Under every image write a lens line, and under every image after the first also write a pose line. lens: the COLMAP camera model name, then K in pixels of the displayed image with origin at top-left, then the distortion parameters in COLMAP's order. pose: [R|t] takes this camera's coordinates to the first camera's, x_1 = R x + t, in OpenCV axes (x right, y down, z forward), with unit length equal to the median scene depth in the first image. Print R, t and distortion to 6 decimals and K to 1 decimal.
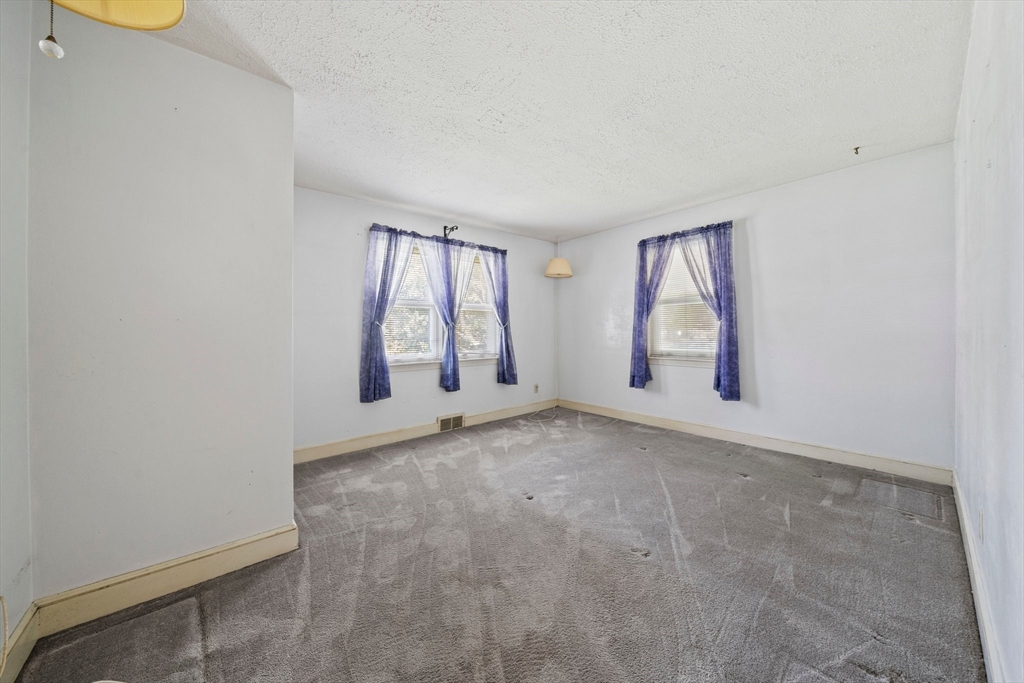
lens RADIAL K [[351.8, 0, 512.1], [0, 351.8, 335.0], [0, 0, 1]] dist [-0.009920, 0.001552]
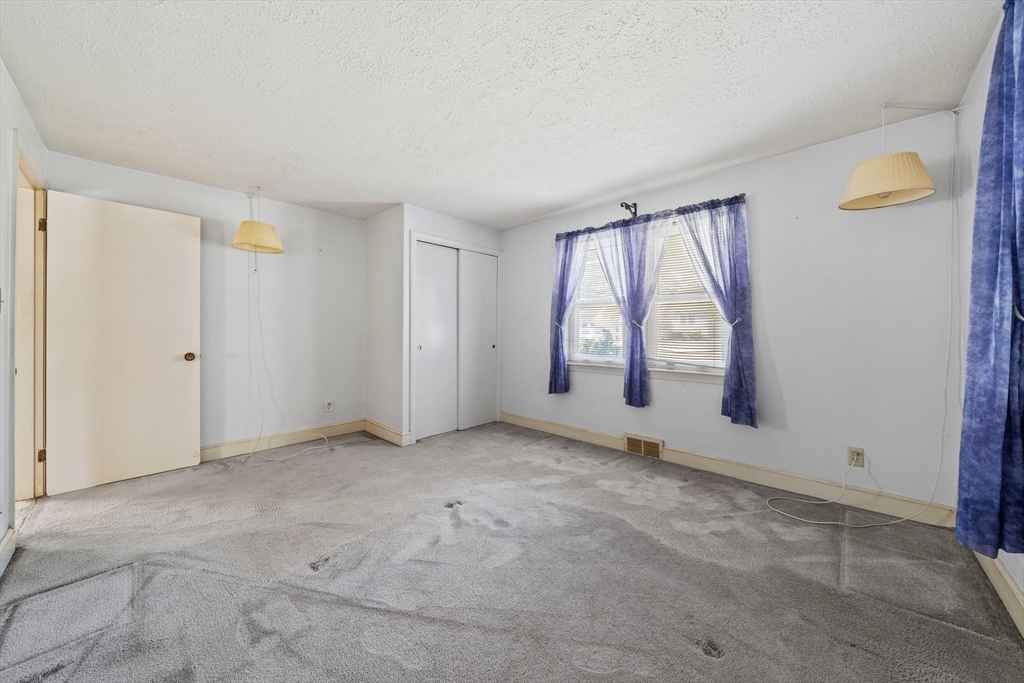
lens RADIAL K [[351.8, 0, 507.7], [0, 351.8, 334.9], [0, 0, 1]] dist [-0.009920, 0.001552]
pose [[0.104910, 0.012495, -0.994403, 0.619721], [-0.016172, 0.999810, 0.010857, -0.007676], [0.994350, 0.014943, 0.105092, 0.645876]]
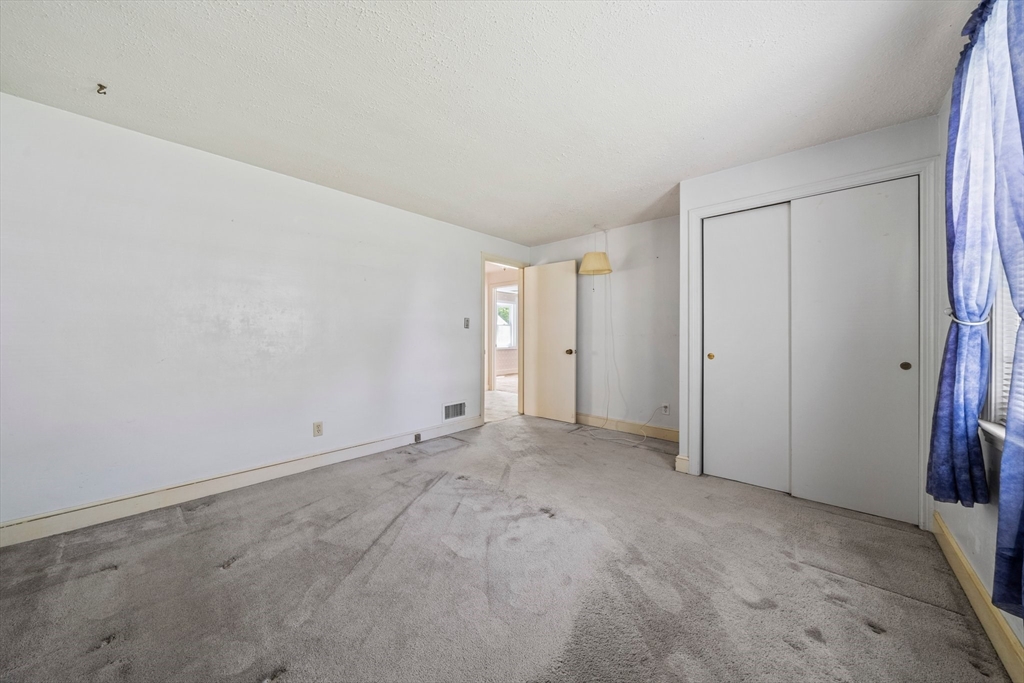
lens RADIAL K [[351.8, 0, 504.4], [0, 351.8, 339.1], [0, 0, 1]] dist [-0.009920, 0.001552]
pose [[-0.991258, 0.005989, -0.131805, 0.165764], [0.002718, 0.999684, 0.024983, -0.013598], [0.131913, 0.024406, -0.990961, 1.180627]]
